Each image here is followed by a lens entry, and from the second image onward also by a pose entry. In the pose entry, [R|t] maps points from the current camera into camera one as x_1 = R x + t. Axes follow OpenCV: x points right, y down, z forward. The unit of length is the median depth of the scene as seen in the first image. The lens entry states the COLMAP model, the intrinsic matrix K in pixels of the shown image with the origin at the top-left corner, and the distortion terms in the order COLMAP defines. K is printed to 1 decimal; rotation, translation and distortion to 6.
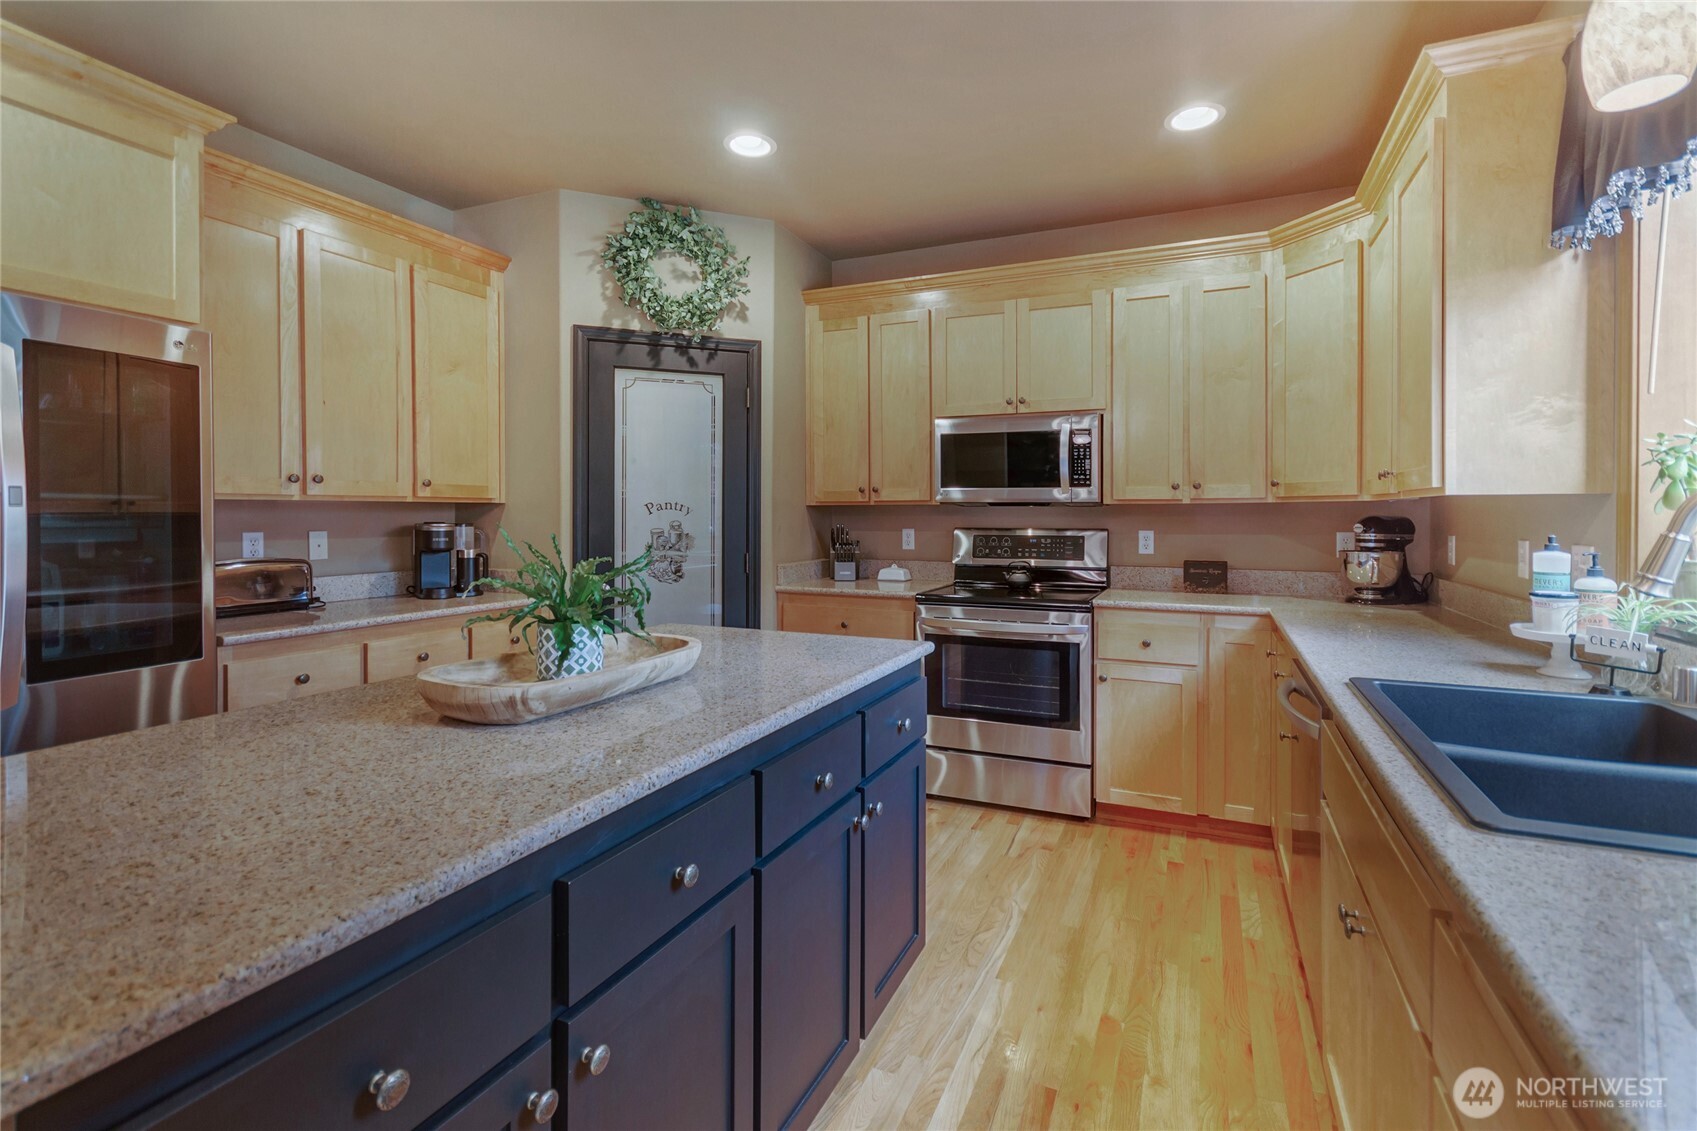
lens RADIAL K [[777.4, 0, 864.9], [0, 777.4, 513.3], [0, 0, 1]] dist [0.014824, -0.000995]
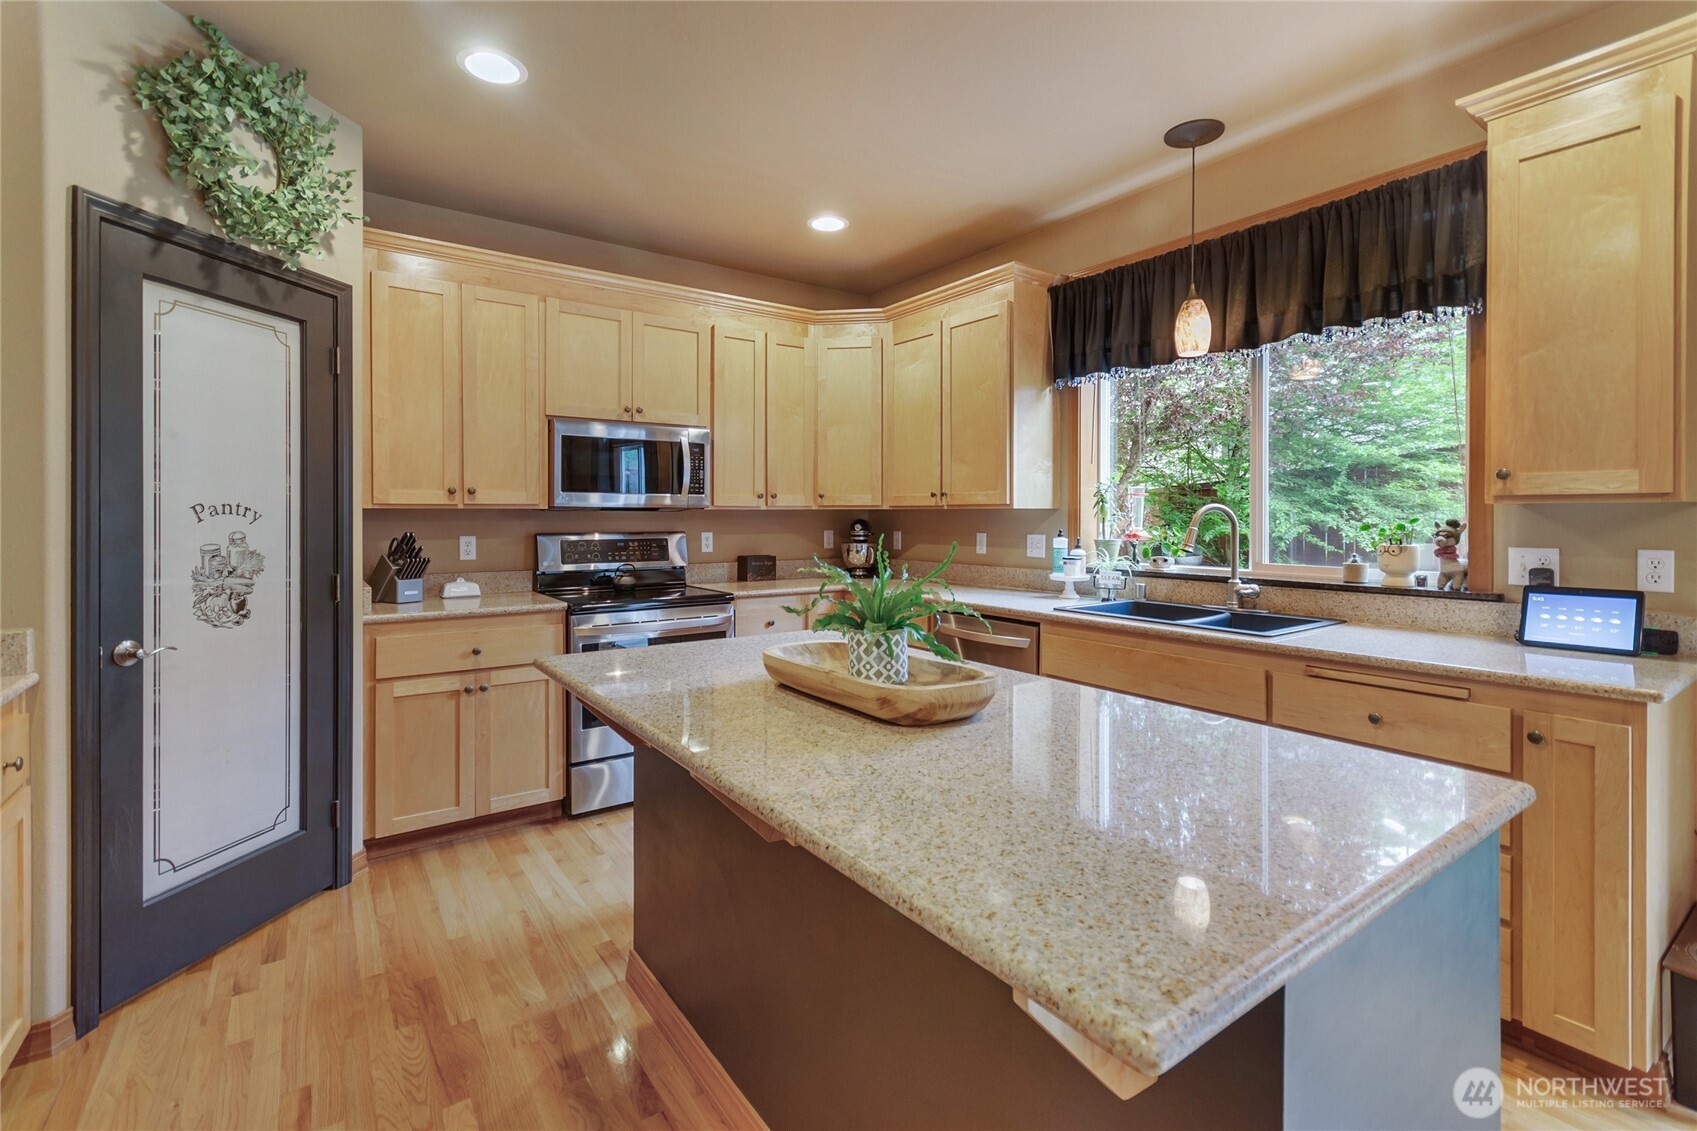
lens RADIAL K [[777.4, 0, 864.9], [0, 777.4, 513.3], [0, 0, 1]] dist [0.014824, -0.000995]
pose [[0.508307, 0.001578, 0.861174, -0.547566], [-0.000829, 0.999999, -0.001343, -0.005138], [-0.861175, -0.000032, 0.508308, 0.210575]]
